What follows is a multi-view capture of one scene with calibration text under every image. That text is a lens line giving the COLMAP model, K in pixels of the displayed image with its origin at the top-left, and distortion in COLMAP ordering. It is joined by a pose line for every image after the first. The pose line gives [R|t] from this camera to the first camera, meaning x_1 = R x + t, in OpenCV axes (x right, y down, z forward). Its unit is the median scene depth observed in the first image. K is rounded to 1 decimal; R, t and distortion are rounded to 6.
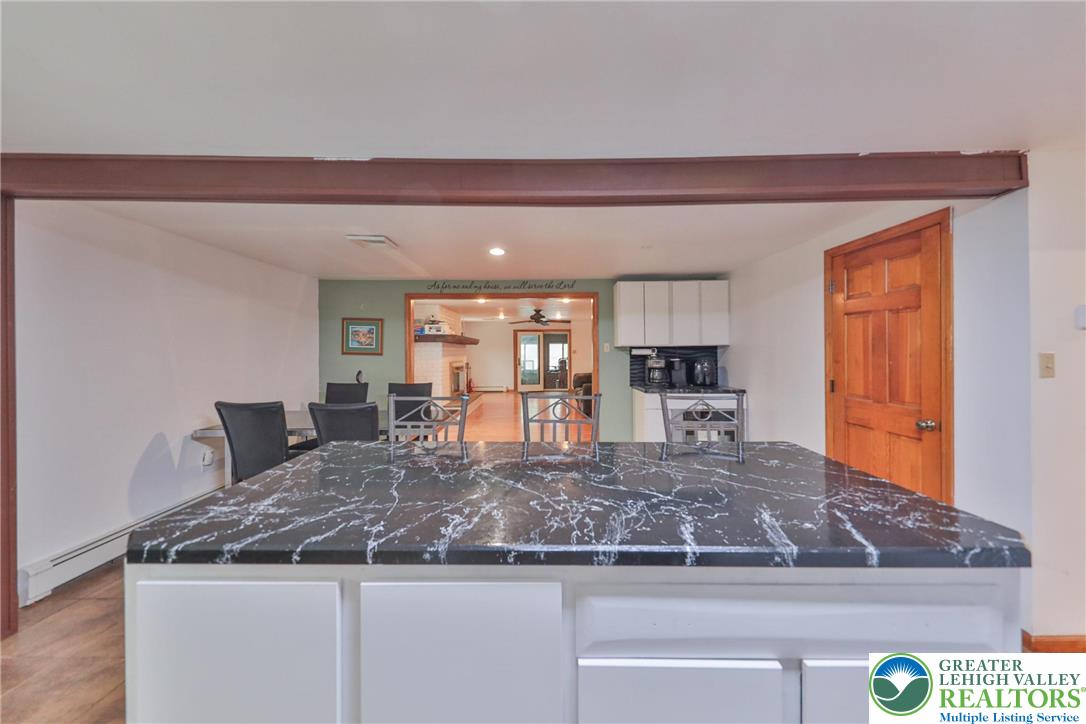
lens RADIAL K [[370.1, 0, 544.7], [0, 370.1, 356.1], [0, 0, 1]] dist [0.001846, -0.001583]
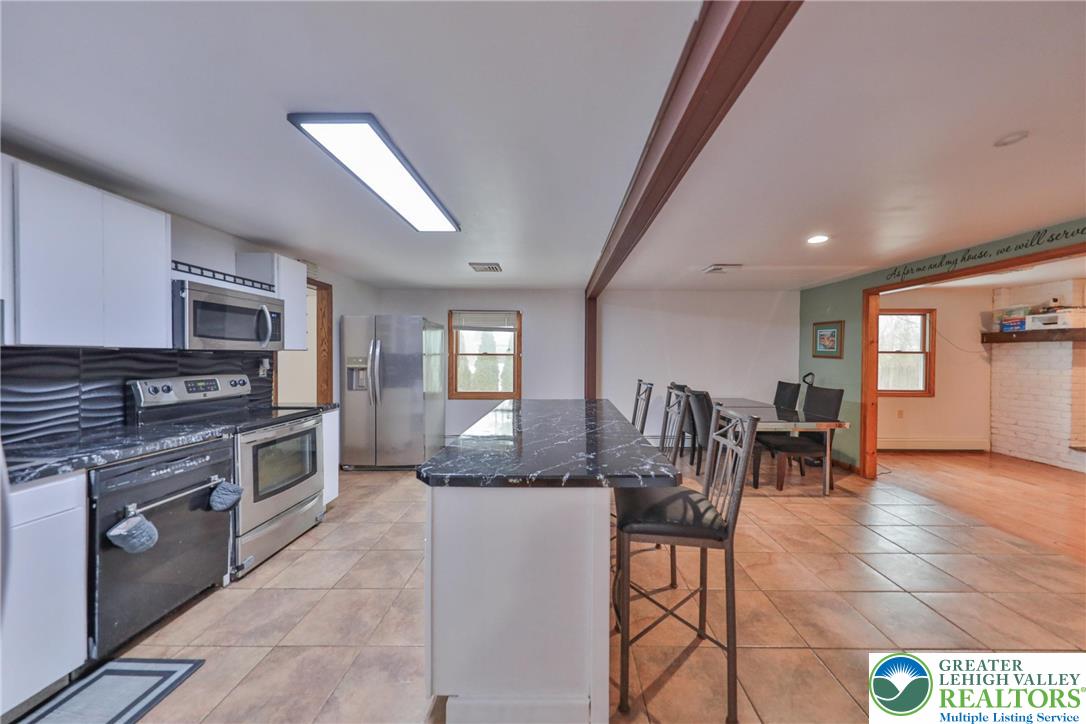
lens RADIAL K [[370.1, 0, 566.4], [0, 370.1, 357.3], [0, 0, 1]] dist [0.001846, -0.001583]
pose [[0.007008, 0.010607, -0.999919, 0.513054], [-0.018636, 0.999771, 0.010474, -0.002965], [0.999802, 0.018561, 0.007204, 0.282056]]
